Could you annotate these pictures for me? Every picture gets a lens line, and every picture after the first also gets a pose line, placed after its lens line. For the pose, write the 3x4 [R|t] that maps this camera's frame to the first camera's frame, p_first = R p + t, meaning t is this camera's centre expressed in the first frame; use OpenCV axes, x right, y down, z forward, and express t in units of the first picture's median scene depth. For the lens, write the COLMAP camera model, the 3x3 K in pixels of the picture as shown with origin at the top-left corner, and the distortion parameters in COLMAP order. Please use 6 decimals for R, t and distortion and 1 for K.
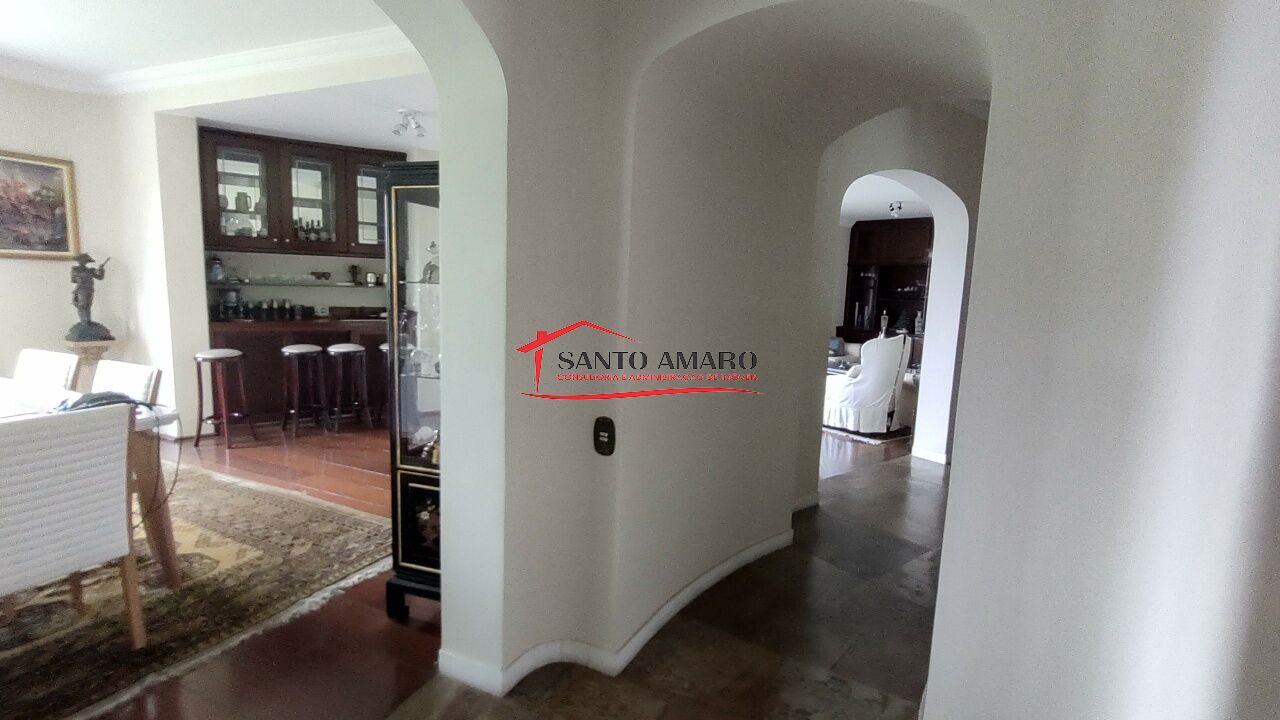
lens RADIAL K [[582.9, 0, 640.7], [0, 582.9, 354.0], [0, 0, 1]] dist [-0.000881, 0.000179]
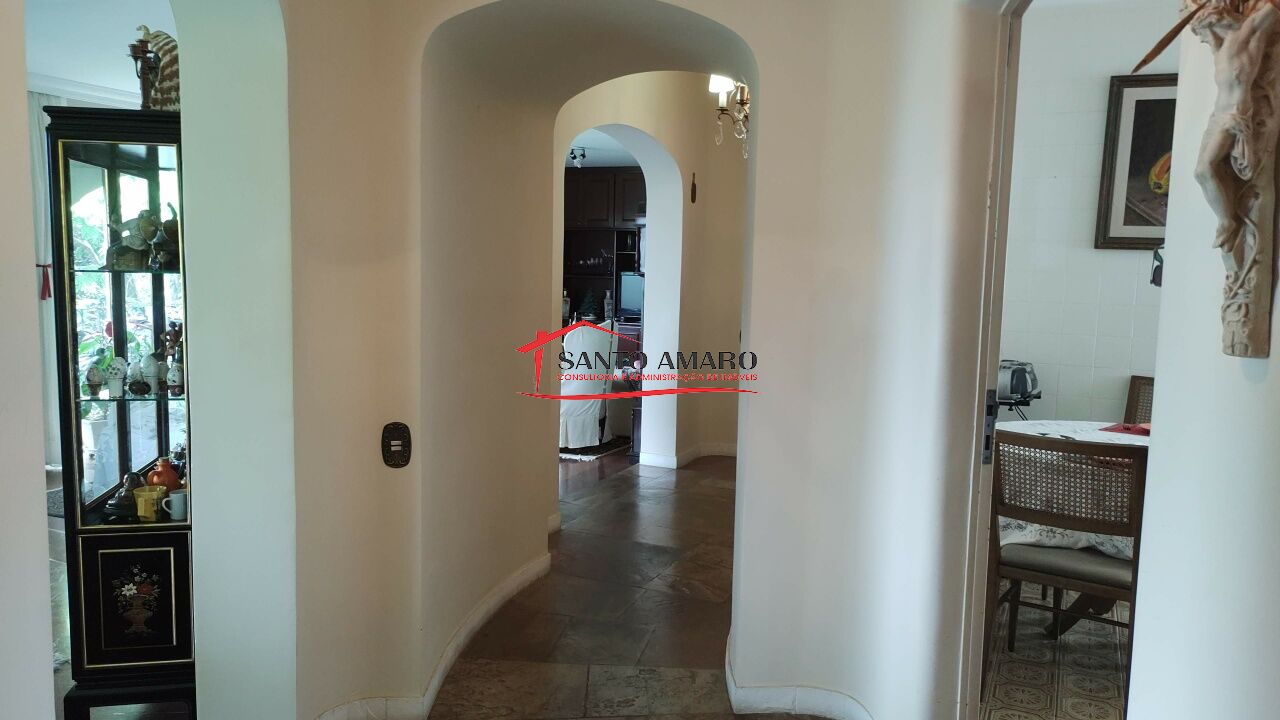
lens RADIAL K [[918.0, 0, 632.1], [0, 918.0, 365.3], [0, 0, 1]] dist [0.006434, 0.000734]
pose [[0.876369, -0.071768, 0.476263, -0.345317], [0.071538, 0.997264, 0.018642, 0.020365], [-0.476298, 0.017734, 0.879105, -0.315625]]
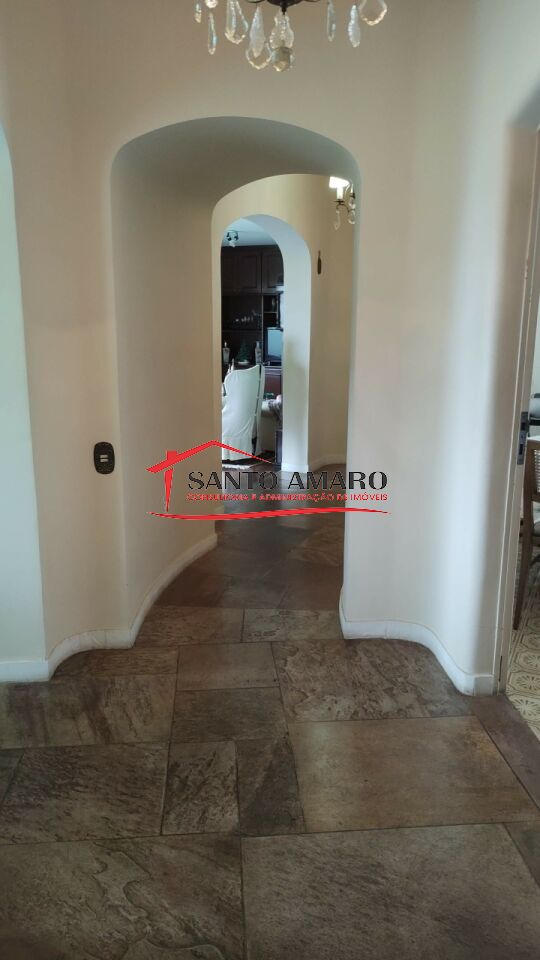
lens RADIAL K [[688.5, 0, 270.0], [0, 688.5, 480.0], [0, 0, 1]] dist [0.006434, 0.000734]
pose [[0.880968, -0.140455, 0.451849, -0.362111], [0.088124, 0.986924, 0.134966, 0.020008], [-0.464897, -0.079082, 0.881826, -0.380708]]
